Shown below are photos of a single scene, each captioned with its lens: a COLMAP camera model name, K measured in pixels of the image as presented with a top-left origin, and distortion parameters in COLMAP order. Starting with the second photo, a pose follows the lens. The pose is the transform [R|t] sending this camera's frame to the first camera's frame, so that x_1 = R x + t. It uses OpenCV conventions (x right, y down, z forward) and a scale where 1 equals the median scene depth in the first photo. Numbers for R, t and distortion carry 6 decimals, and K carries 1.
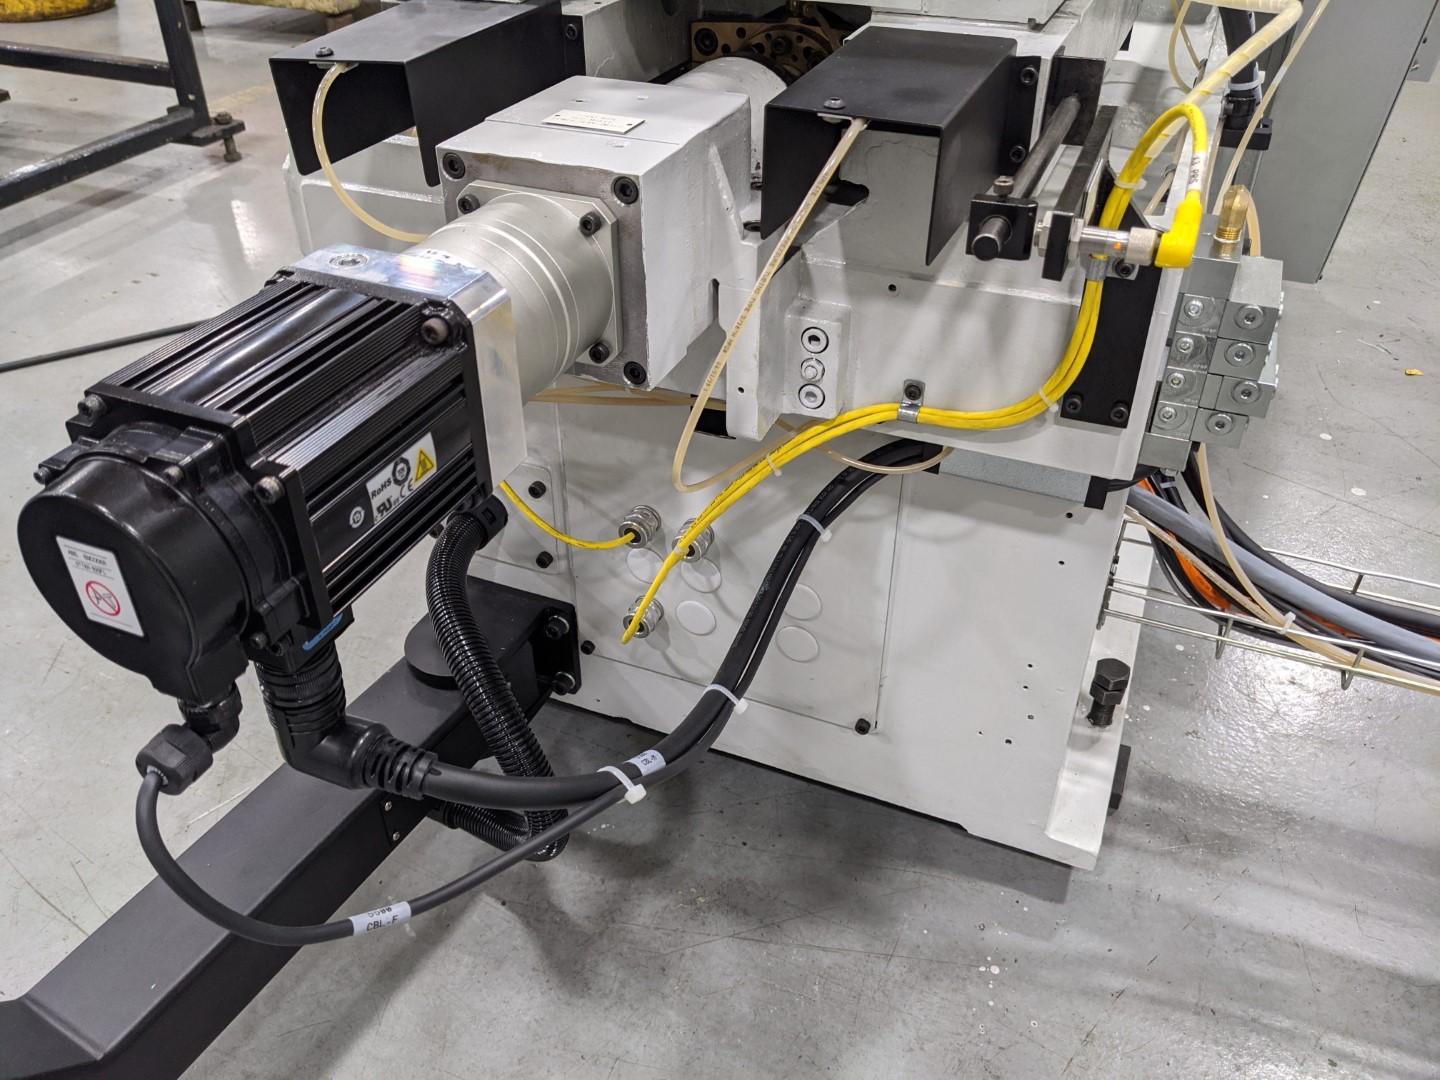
lens RADIAL K [[1140.6, 0, 718.3], [0, 1140.6, 538.7], [0, 0, 1]] dist [0.059207, -0.104667]
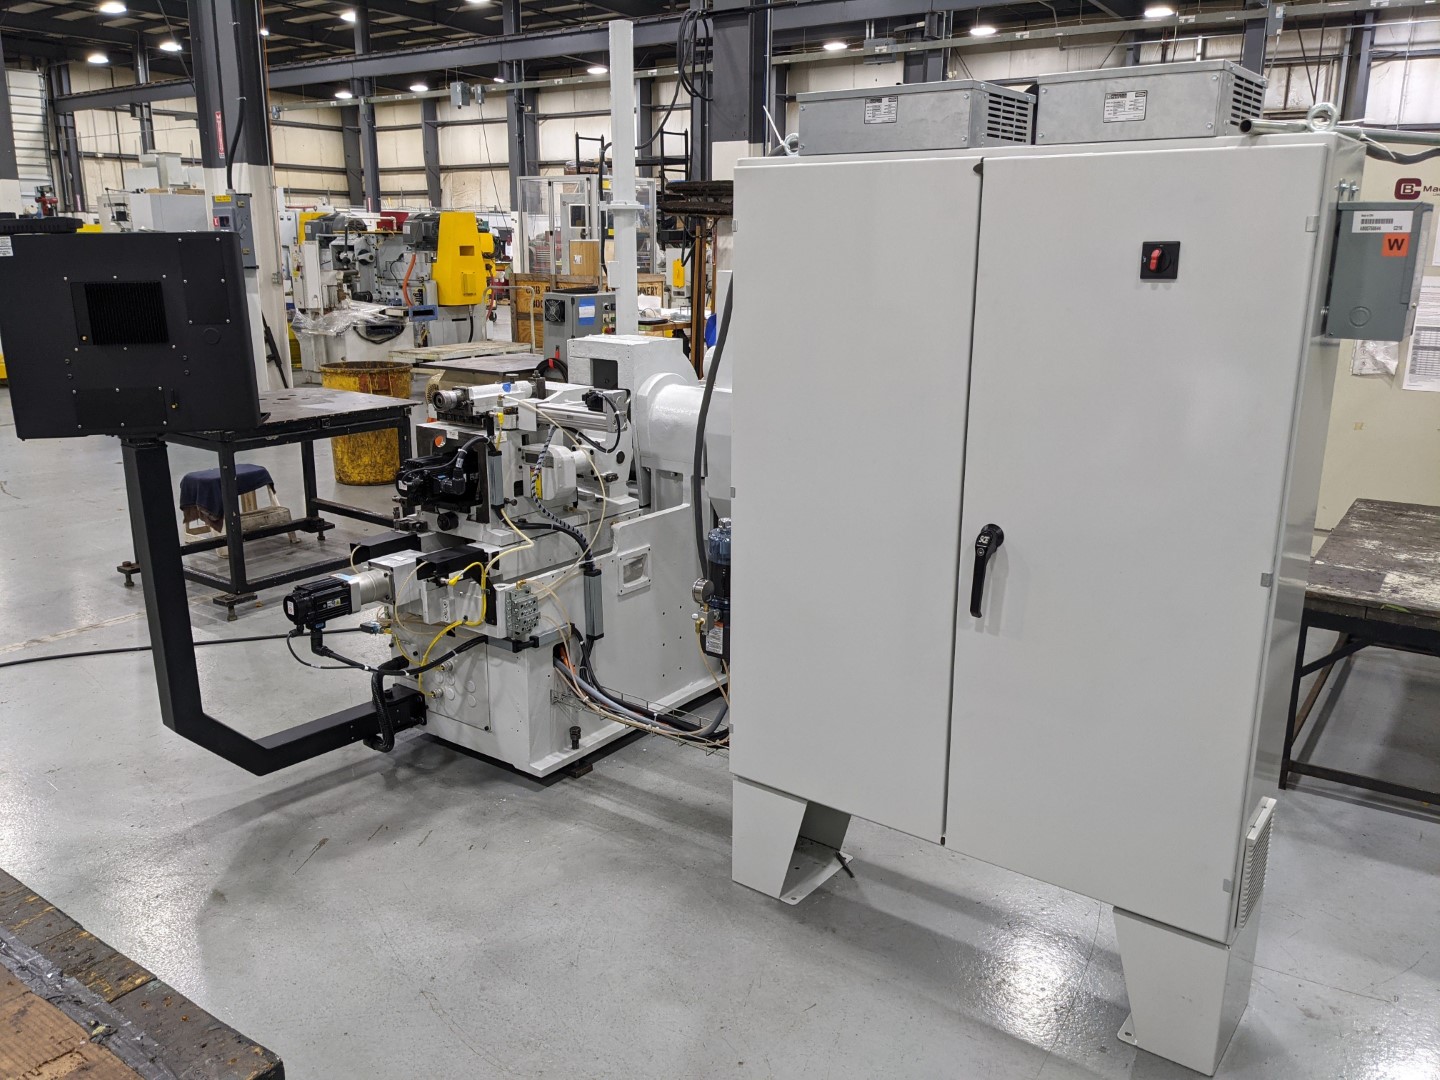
lens RADIAL K [[1140.6, 0, 727.4], [0, 1140.6, 538.7], [0, 0, 1]] dist [0.059207, -0.104667]
pose [[0.973691, 0.062360, -0.219172, 2.207000], [-0.136671, 0.929441, -0.342724, 1.019036], [0.182336, 0.363662, 0.913512, -3.157658]]
